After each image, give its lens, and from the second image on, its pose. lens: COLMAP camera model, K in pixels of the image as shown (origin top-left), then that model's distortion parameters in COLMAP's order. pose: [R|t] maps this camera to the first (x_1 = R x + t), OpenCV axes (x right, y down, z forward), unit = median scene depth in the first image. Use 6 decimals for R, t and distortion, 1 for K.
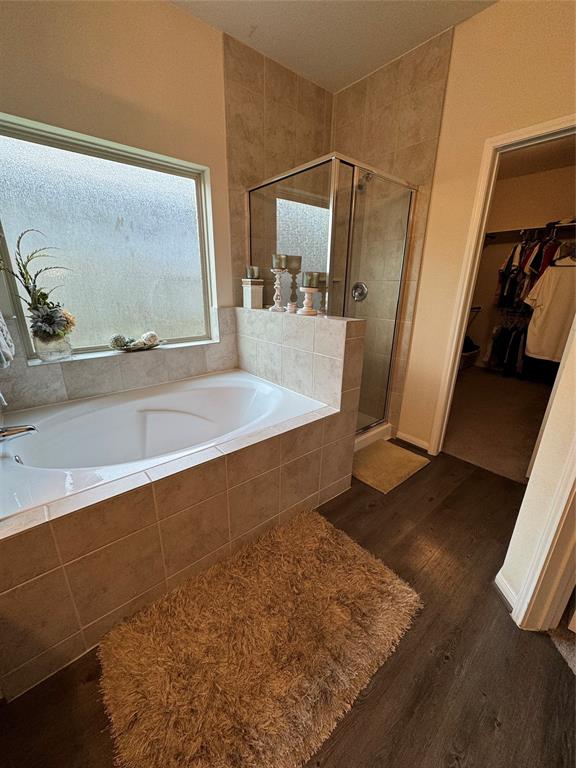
lens RADIAL K [[303.7, 0, 288.6], [0, 303.7, 385.6], [0, 0, 1]] dist [-0.002418, -0.000256]
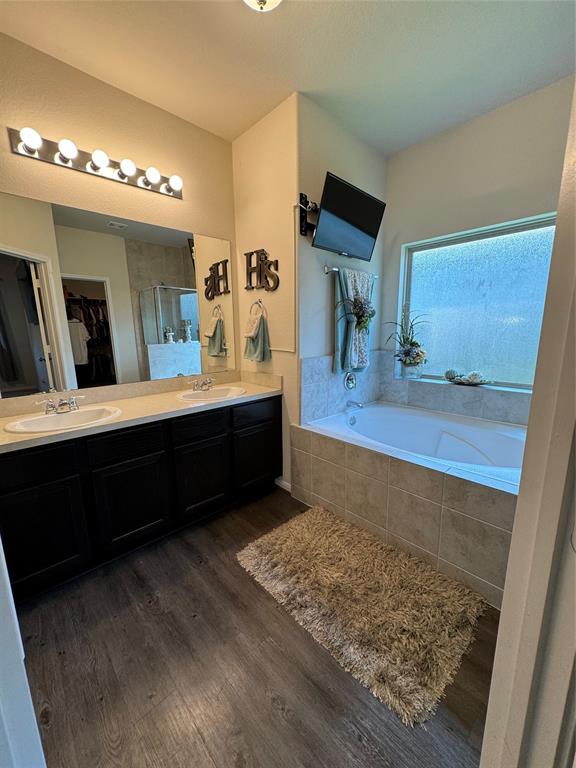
lens RADIAL K [[303.7, 0, 287.8], [0, 303.7, 386.0], [0, 0, 1]] dist [-0.002418, -0.000256]
pose [[0.052285, 0.171788, -0.983746, 0.672109], [-0.303243, 0.941309, 0.148260, -0.080642], [0.951478, 0.290562, 0.101310, 0.225667]]
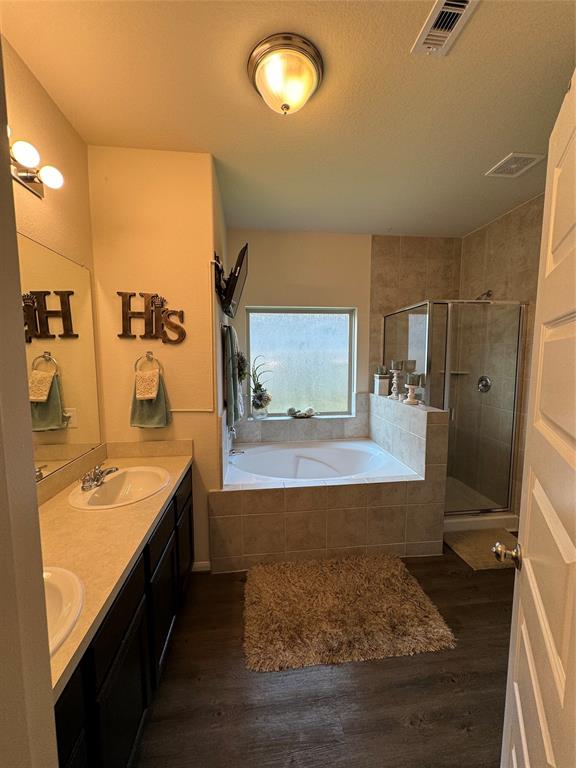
lens RADIAL K [[303.7, 0, 287.5], [0, 303.7, 385.7], [0, 0, 1]] dist [-0.002418, -0.000256]
pose [[0.830503, 0.036319, -0.555828, 0.337341], [-0.161115, 0.970881, -0.177293, 0.016577], [0.533204, 0.236794, 0.812171, -0.390972]]
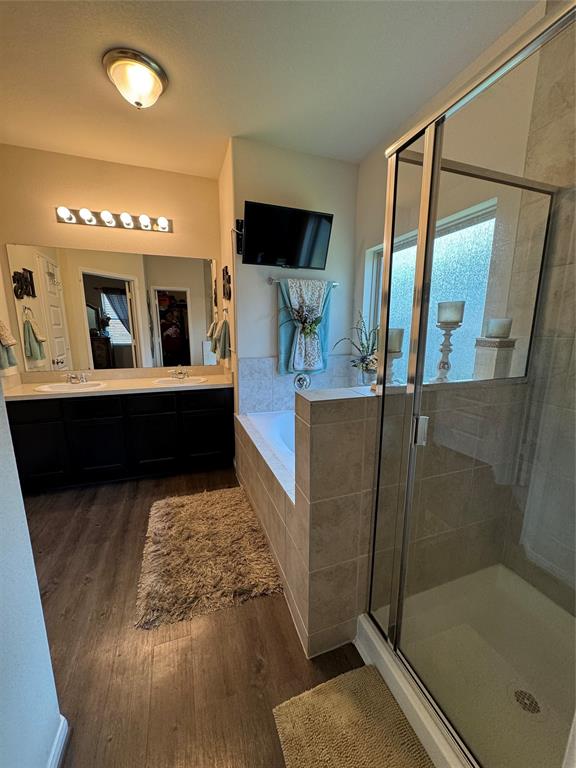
lens RADIAL K [[303.7, 0, 288.1], [0, 303.7, 386.4], [0, 0, 1]] dist [-0.002418, -0.000256]
pose [[-0.354793, 0.162327, -0.920745, 0.716639], [-0.303596, 0.911442, 0.277672, -0.342246], [0.884280, 0.378051, -0.274092, 0.946378]]
